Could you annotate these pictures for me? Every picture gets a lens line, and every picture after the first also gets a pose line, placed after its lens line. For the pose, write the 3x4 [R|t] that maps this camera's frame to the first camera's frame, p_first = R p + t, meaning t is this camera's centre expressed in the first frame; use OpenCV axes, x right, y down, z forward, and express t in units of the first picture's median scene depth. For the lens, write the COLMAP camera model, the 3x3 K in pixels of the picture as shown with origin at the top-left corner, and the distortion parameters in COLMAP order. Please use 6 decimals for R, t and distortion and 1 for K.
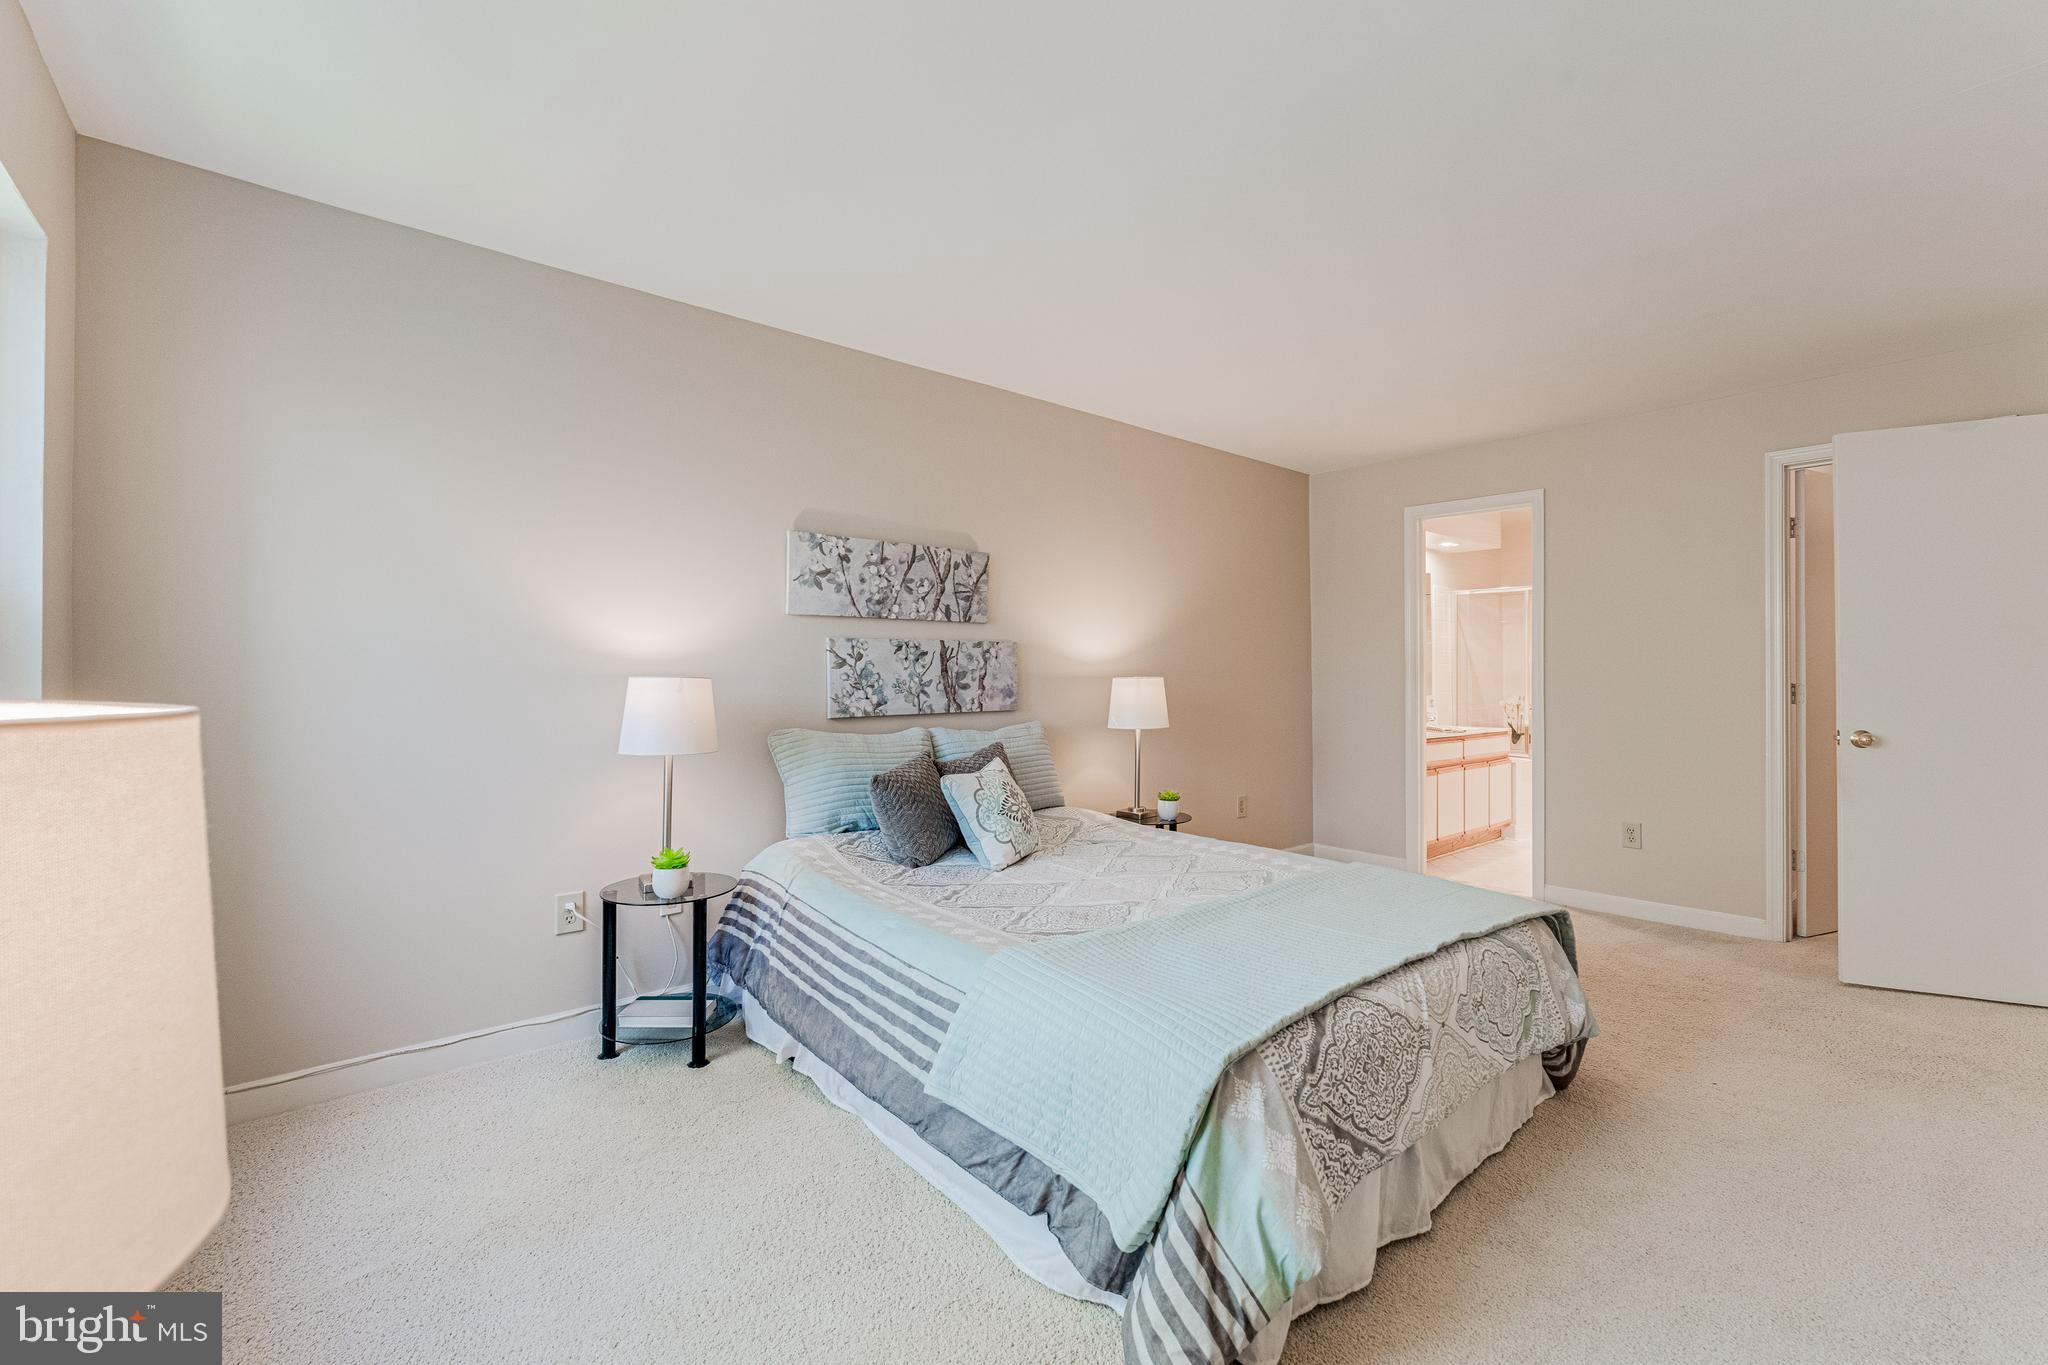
lens RADIAL K [[829.2, 0, 1024.0], [0, 829.2, 682.5], [0, 0, 1]] dist [0.000139, 0.000088]
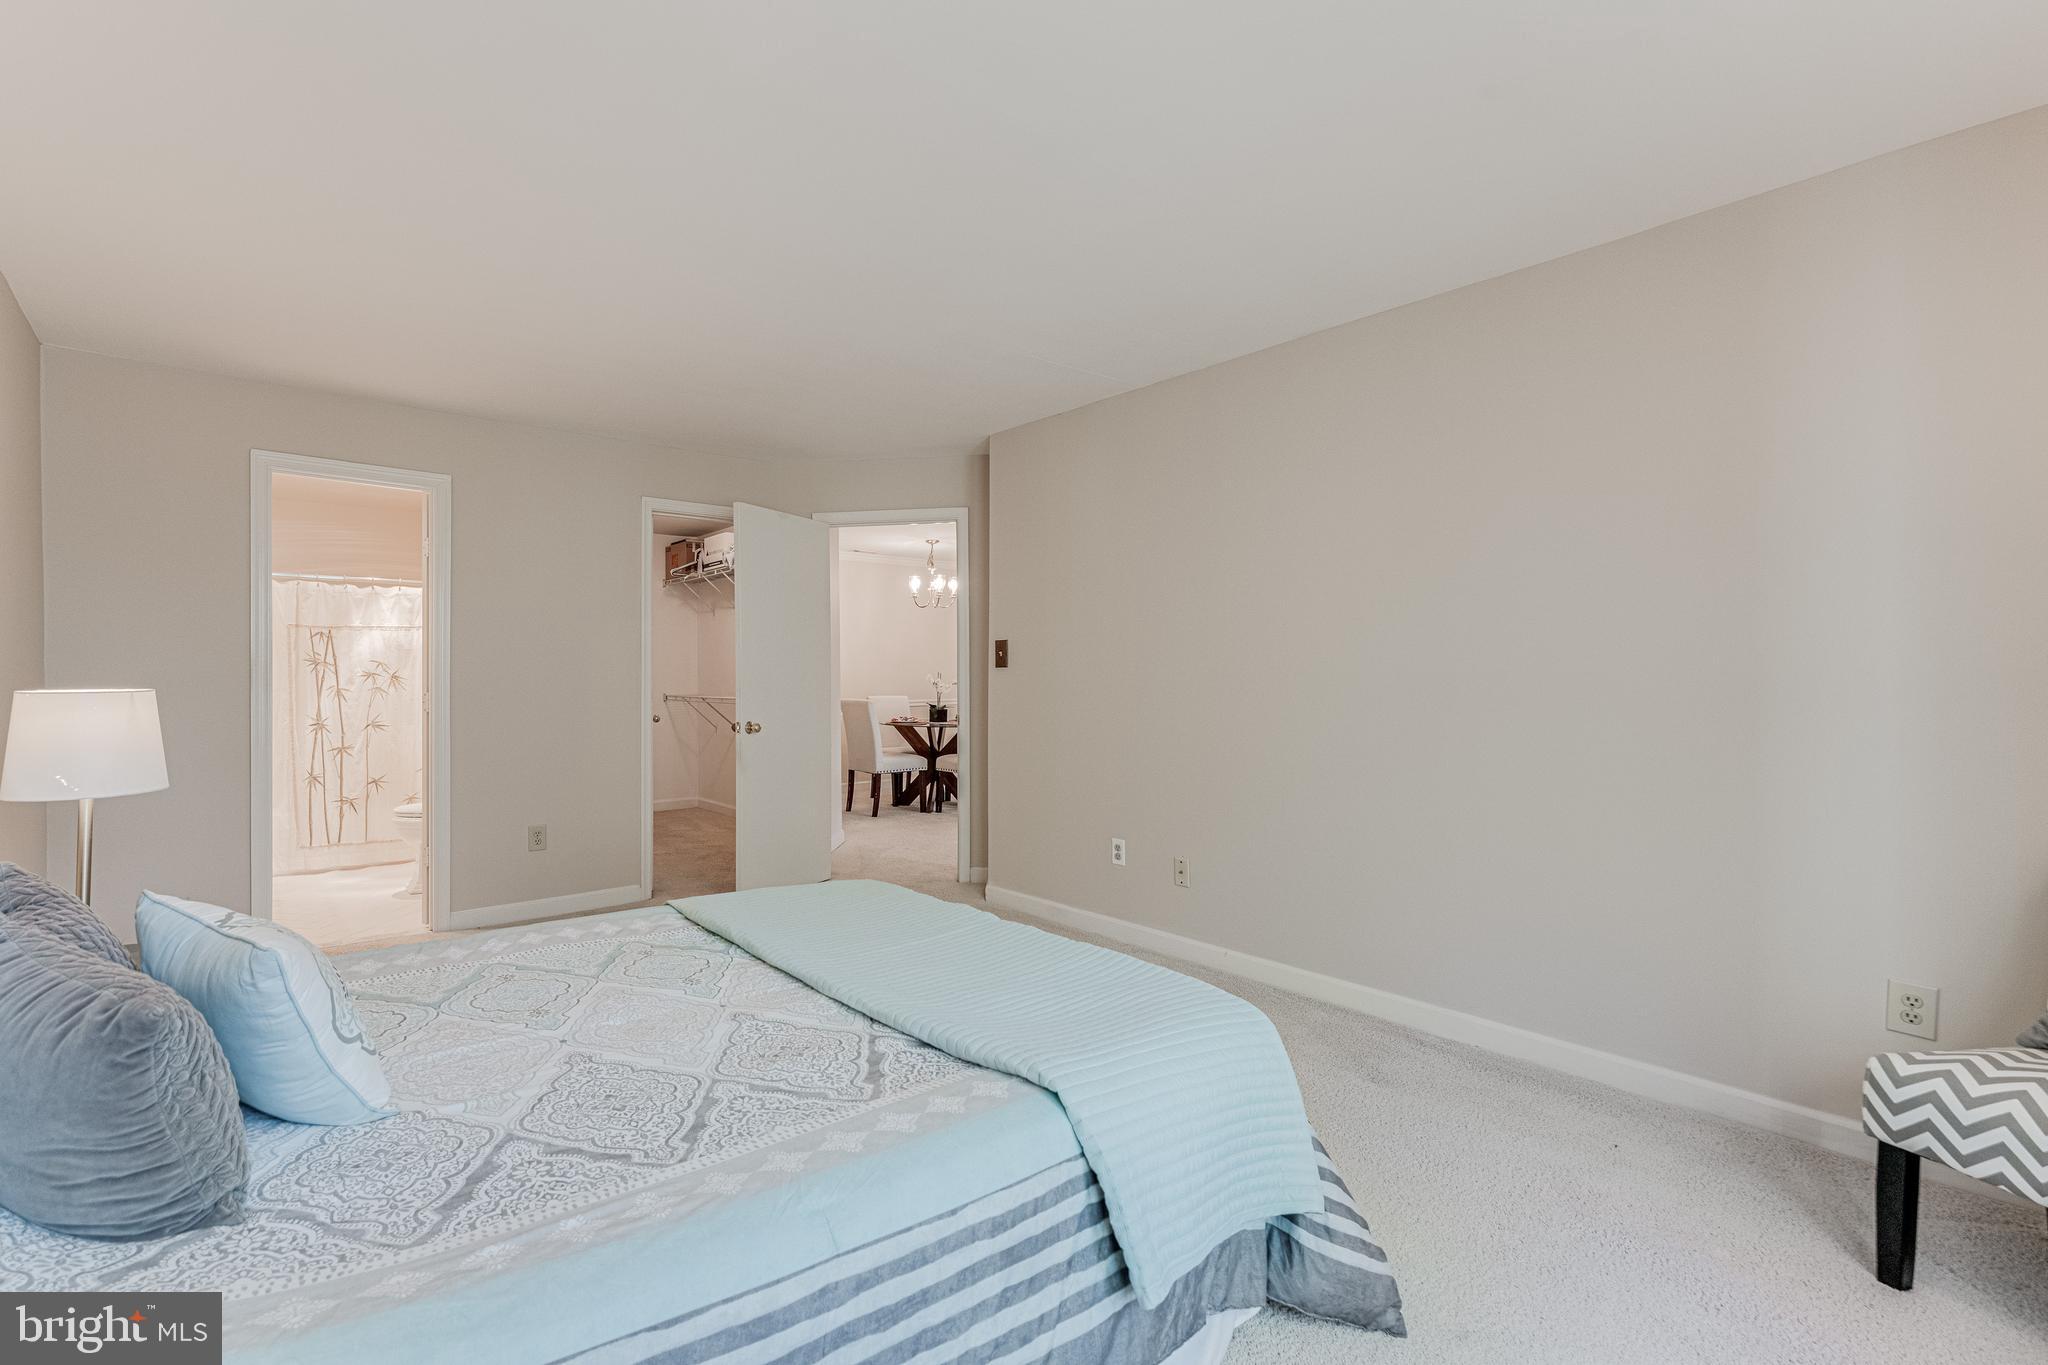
lens RADIAL K [[906.2, 0, 915.8], [0, 906.2, 678.1], [0, 0, 1]] dist [0.000719, 0.000037]
pose [[0.070478, -0.004363, 0.997504, -0.613402], [0.013744, 0.999900, 0.003403, -0.018082], [-0.997419, 0.013469, 0.070531, 0.798334]]
